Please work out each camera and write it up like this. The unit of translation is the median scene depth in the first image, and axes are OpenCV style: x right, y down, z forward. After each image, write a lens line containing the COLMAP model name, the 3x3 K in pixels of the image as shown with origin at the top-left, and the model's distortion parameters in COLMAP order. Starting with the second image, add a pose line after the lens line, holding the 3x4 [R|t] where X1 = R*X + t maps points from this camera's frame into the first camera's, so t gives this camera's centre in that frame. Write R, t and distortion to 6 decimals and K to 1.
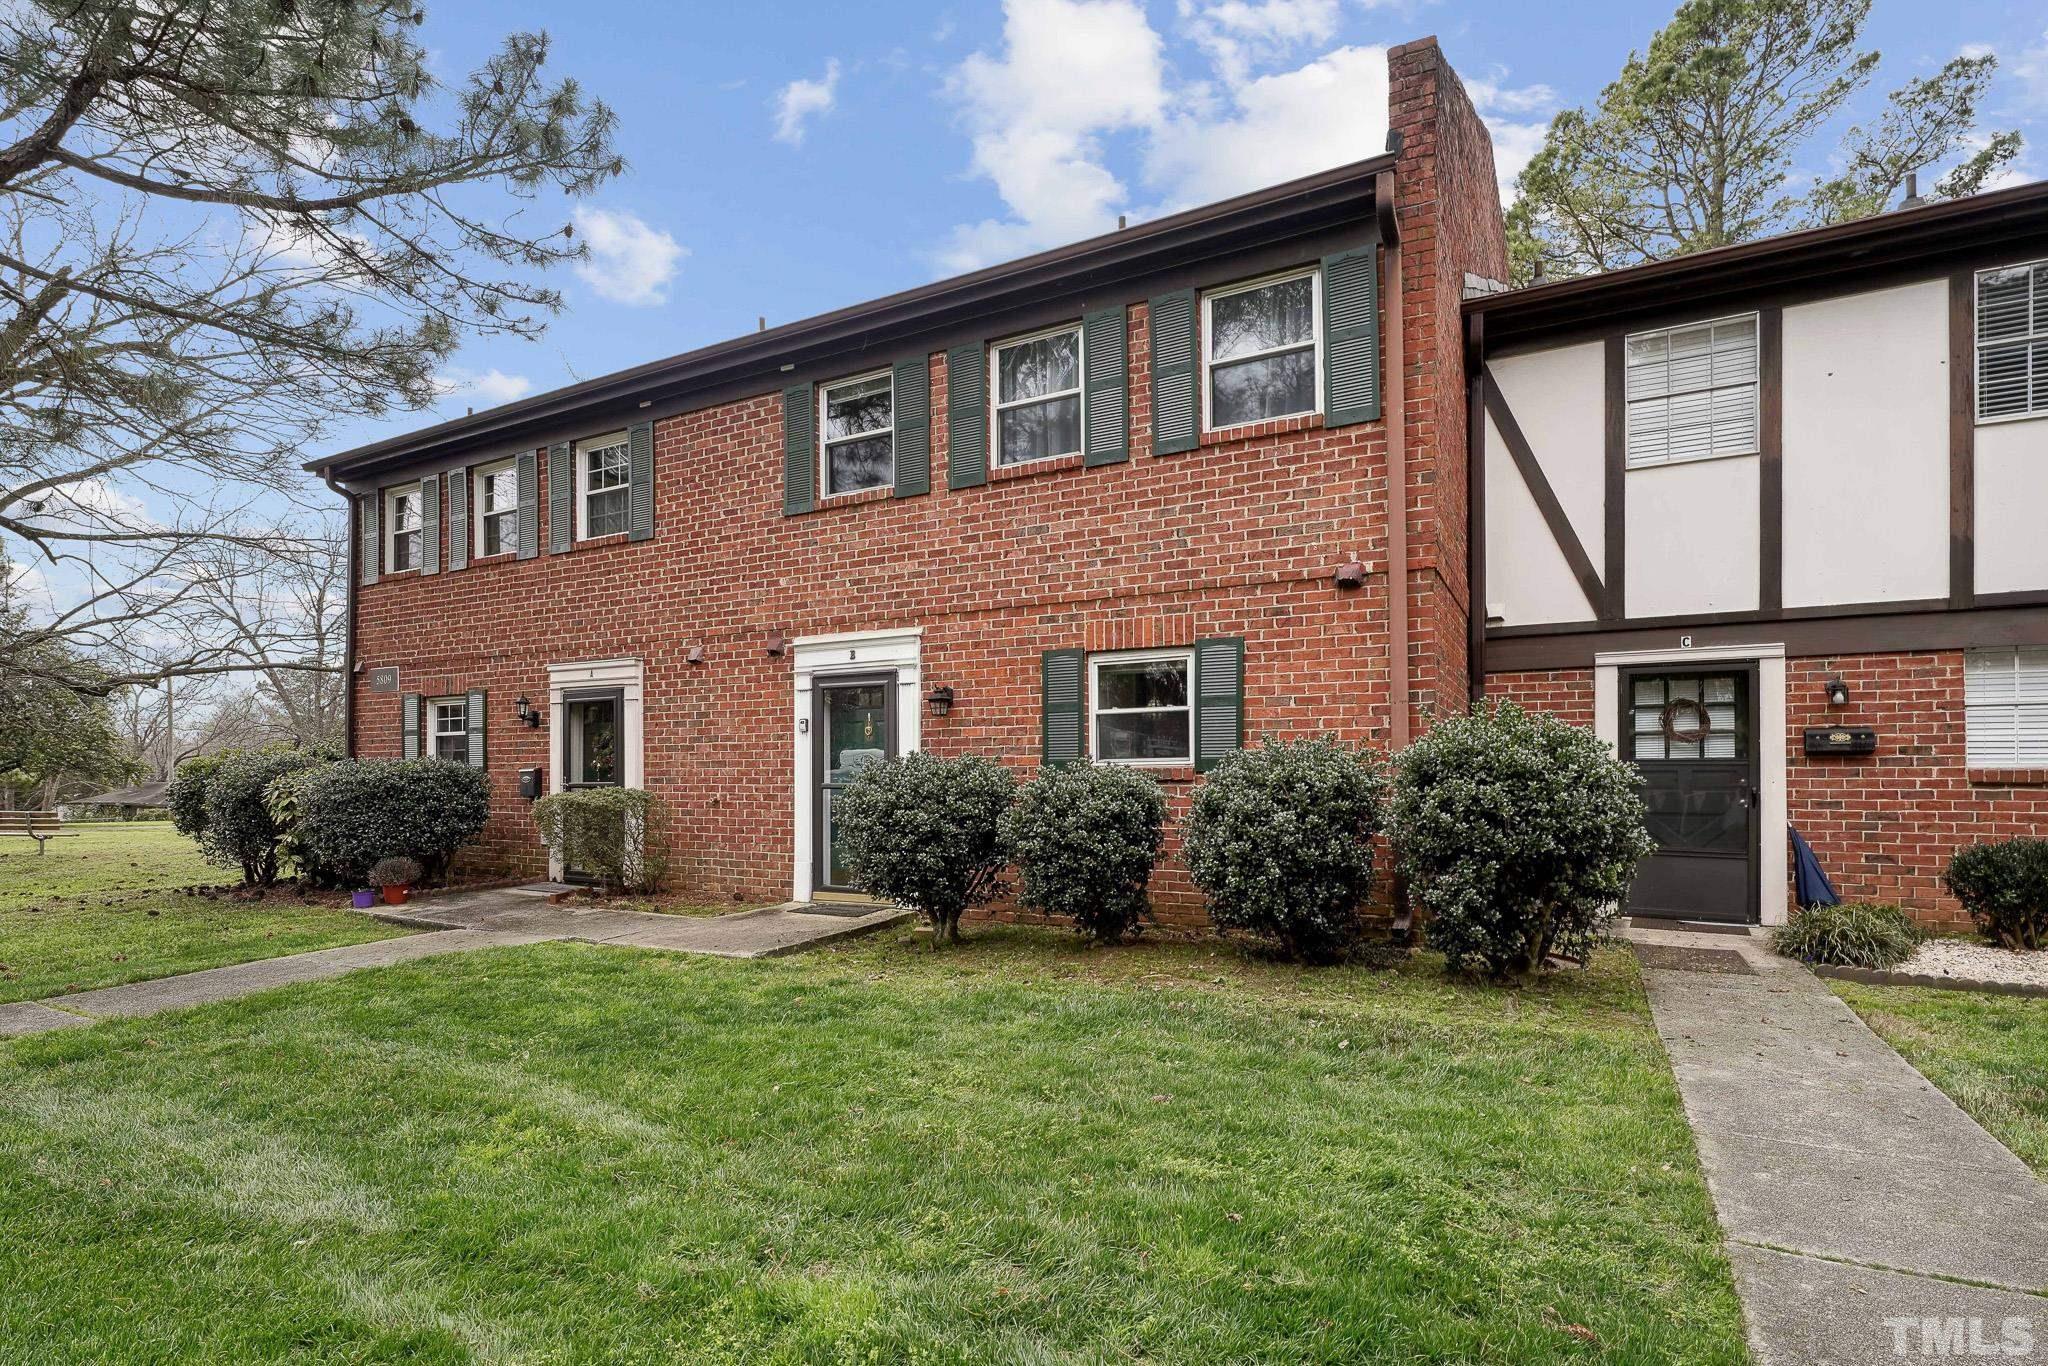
lens RADIAL K [[1004.6, 0, 1021.8], [0, 1004.6, 775.3], [0, 0, 1]] dist [-0.002043, 0.000591]
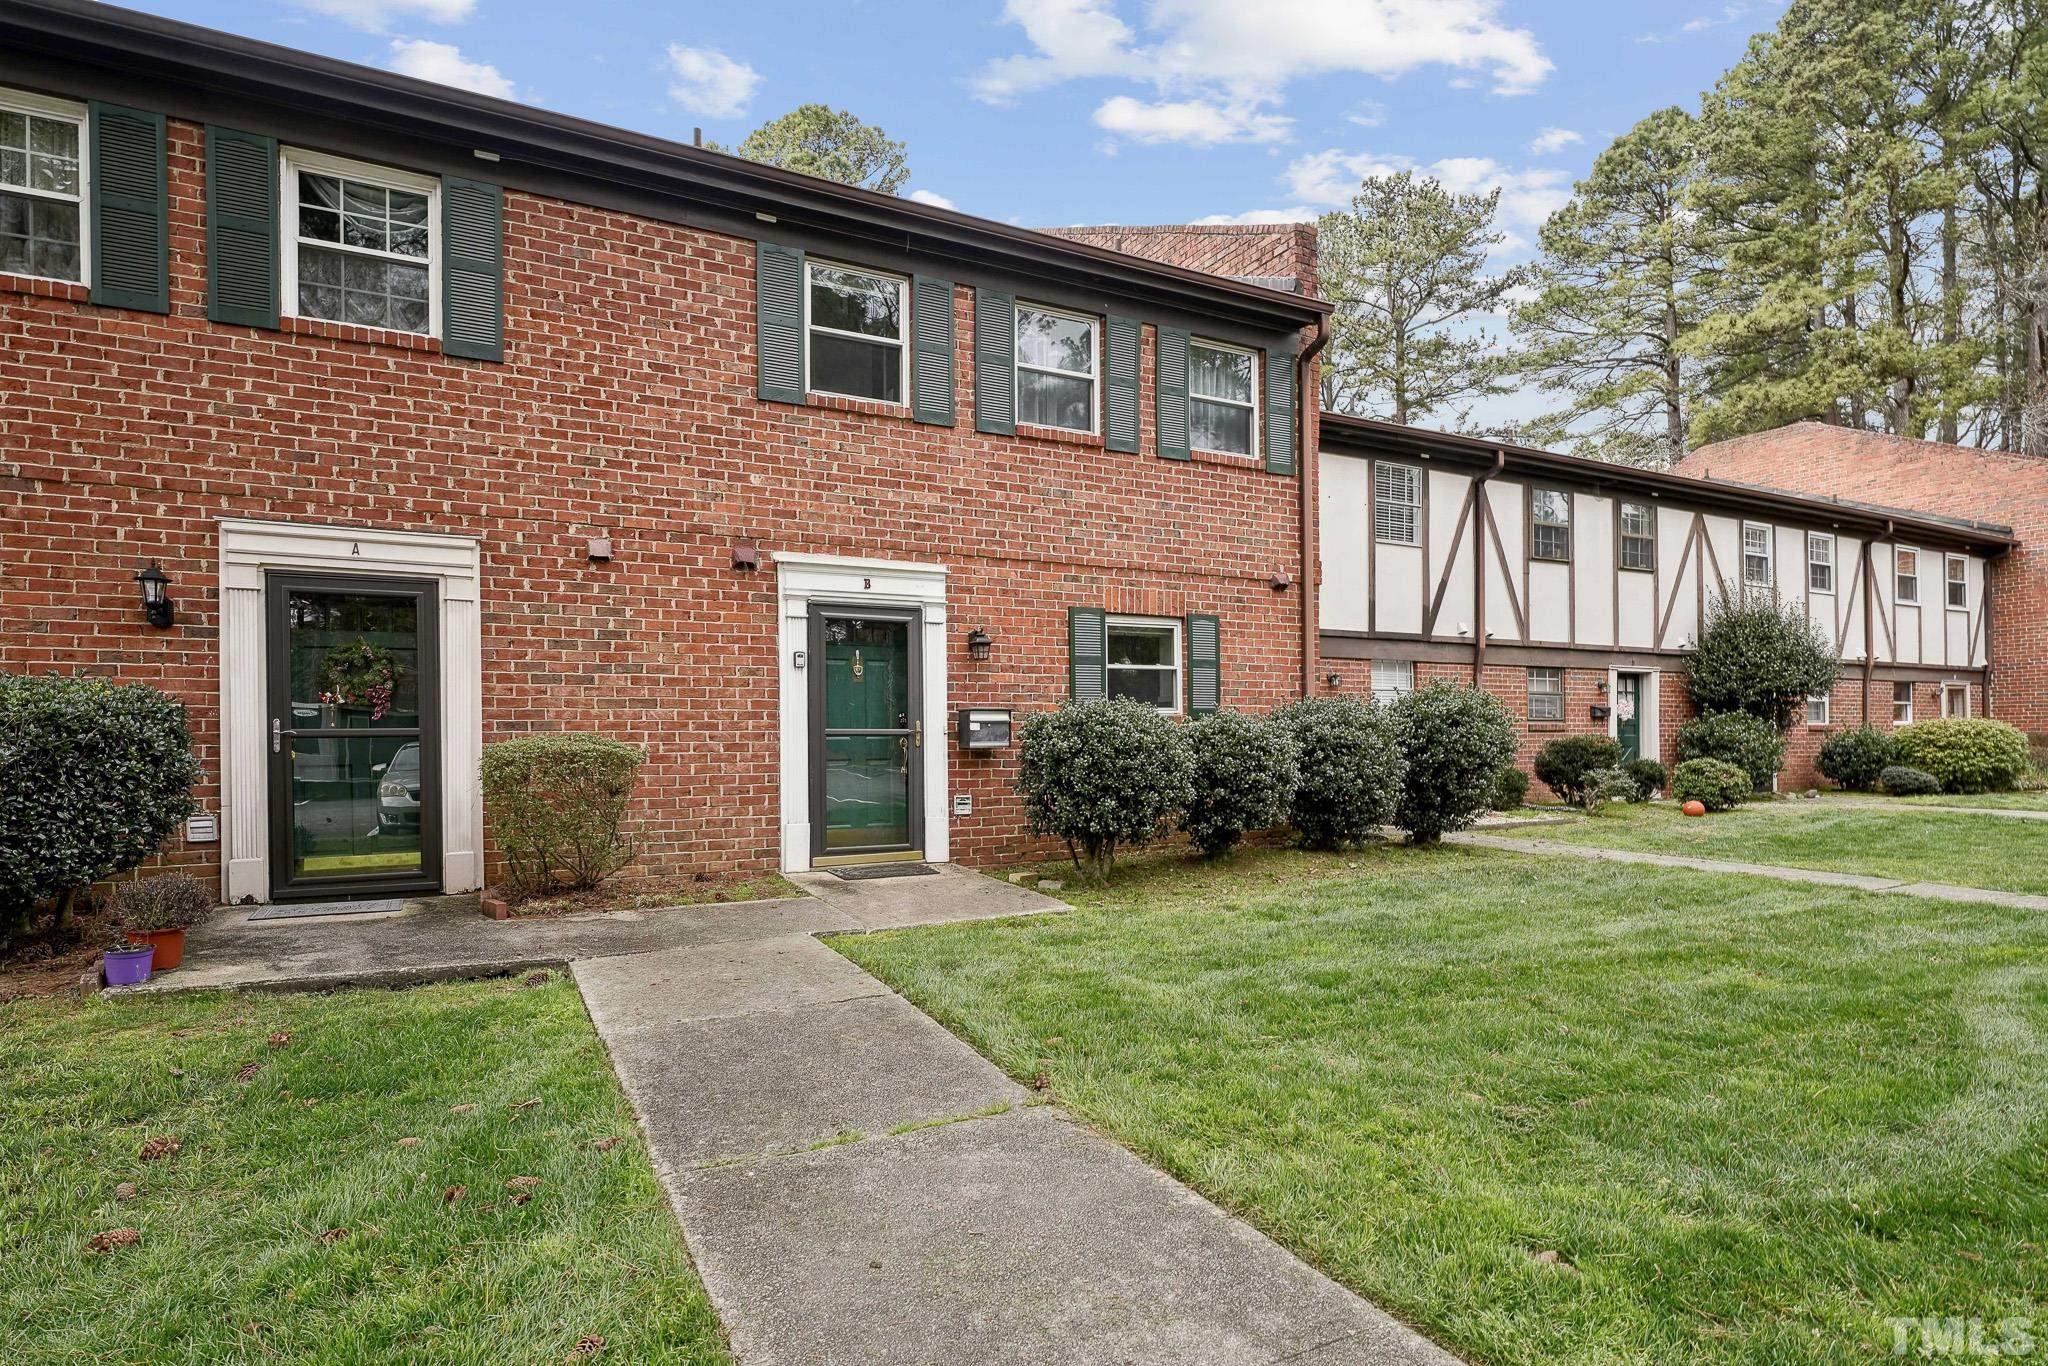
lens RADIAL K [[1005.4, 0, 1017.2], [0, 1005.4, 735.0], [0, 0, 1]] dist [-0.000452, -0.000357]
pose [[0.574871, 0.001294, 0.818243, -0.861925], [0.002603, 0.999991, -0.003410, 0.017381], [-0.818240, 0.004090, 0.574862, 0.406104]]
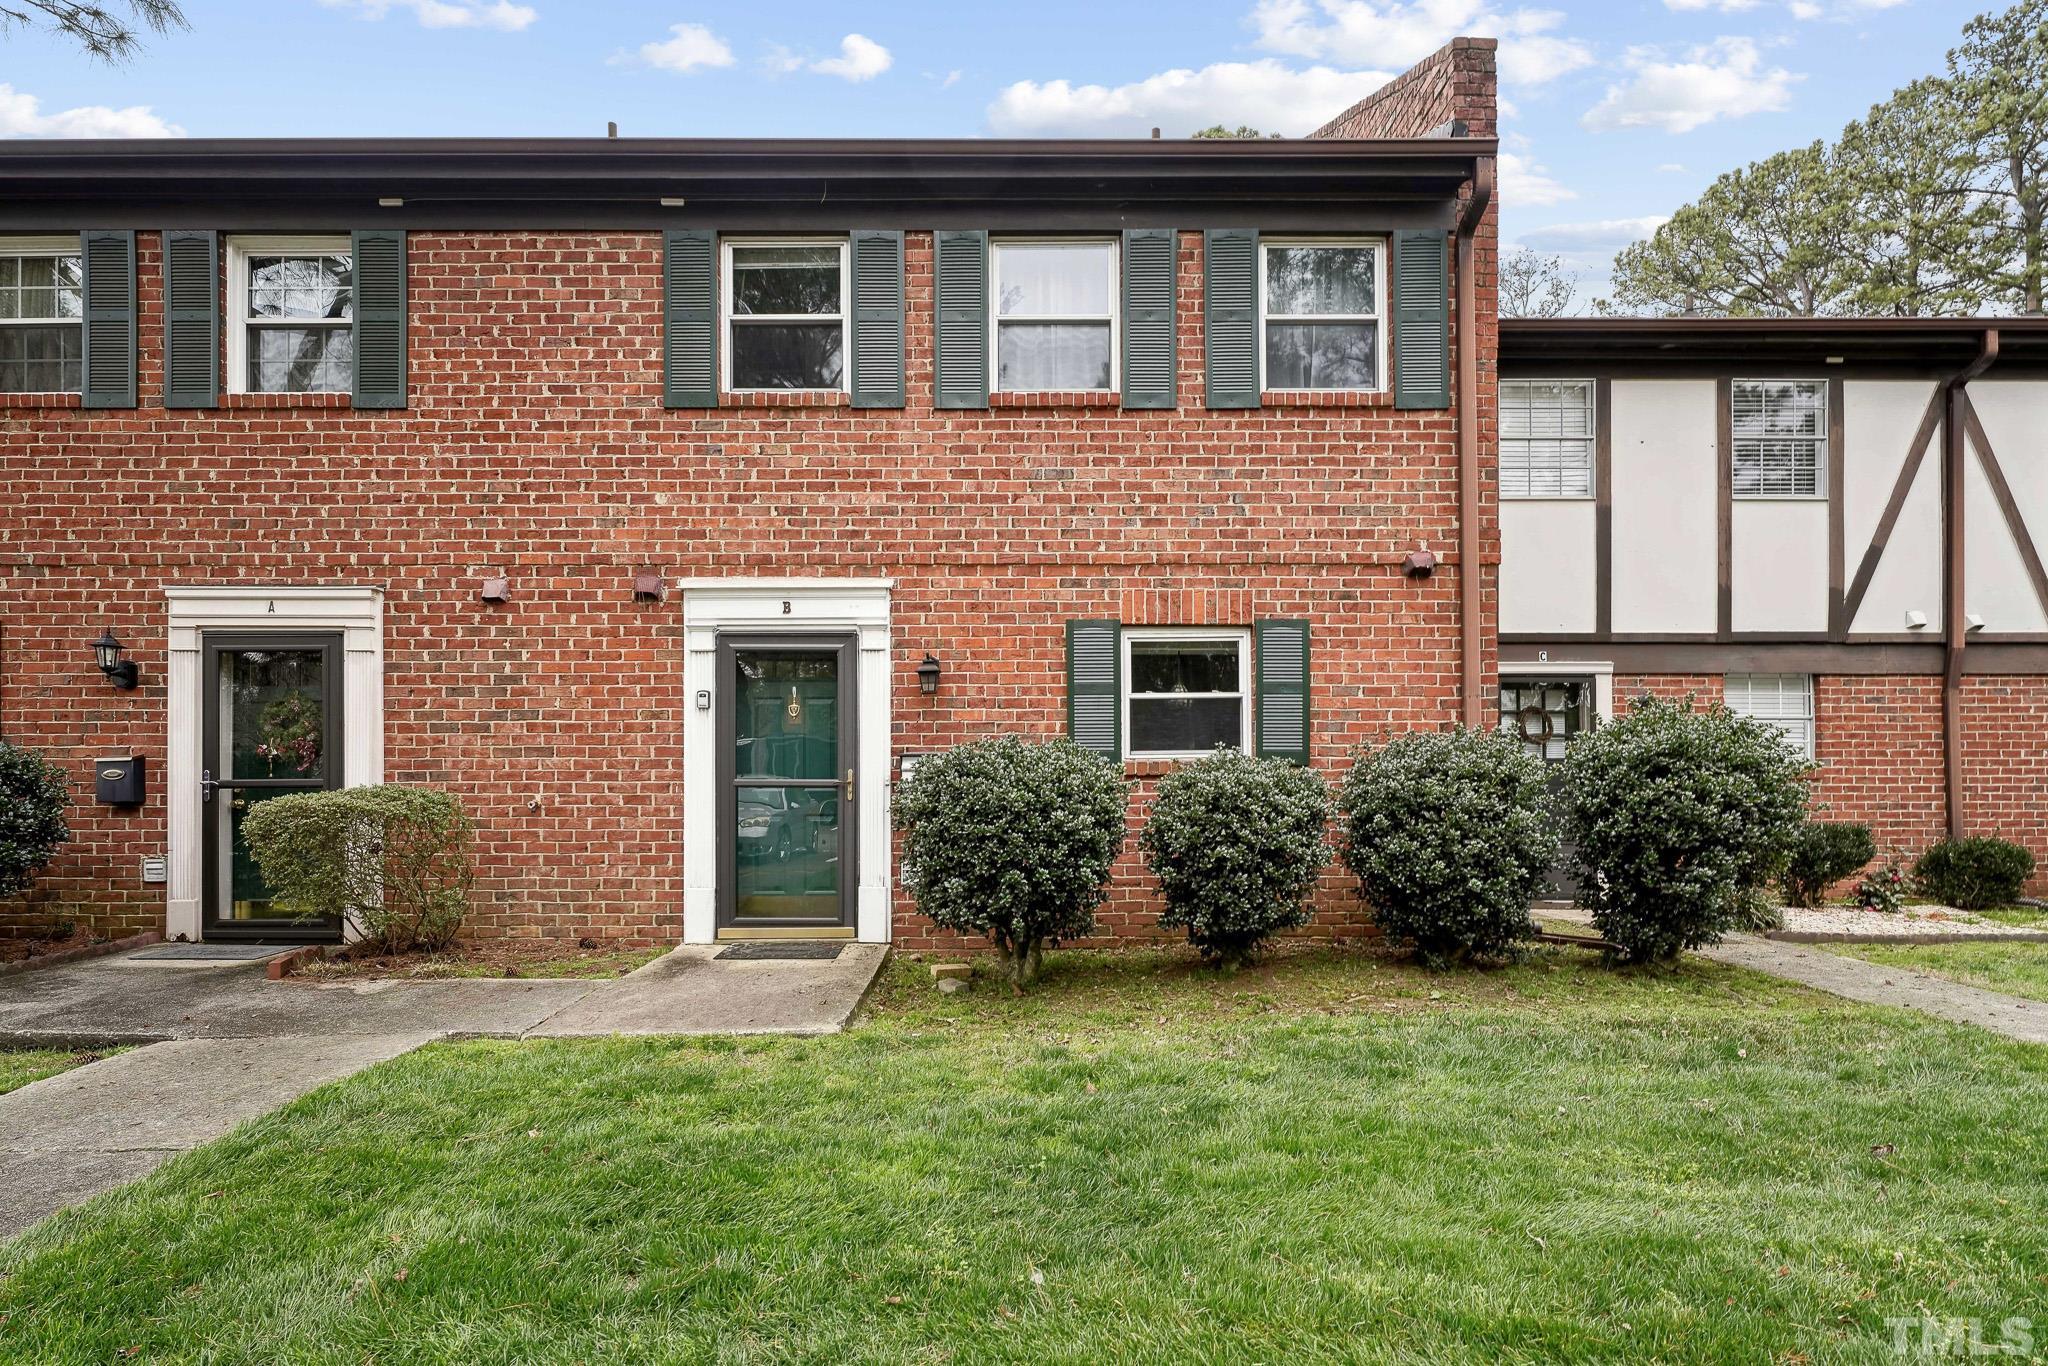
lens RADIAL K [[1004.6, 0, 1021.8], [0, 1004.6, 775.3], [0, 0, 1]] dist [-0.002043, 0.000591]
pose [[0.877036, 0.004121, 0.480406, -0.394388], [-0.001389, 0.999981, -0.006042, 0.009557], [-0.480422, 0.004632, 0.877025, 0.276811]]
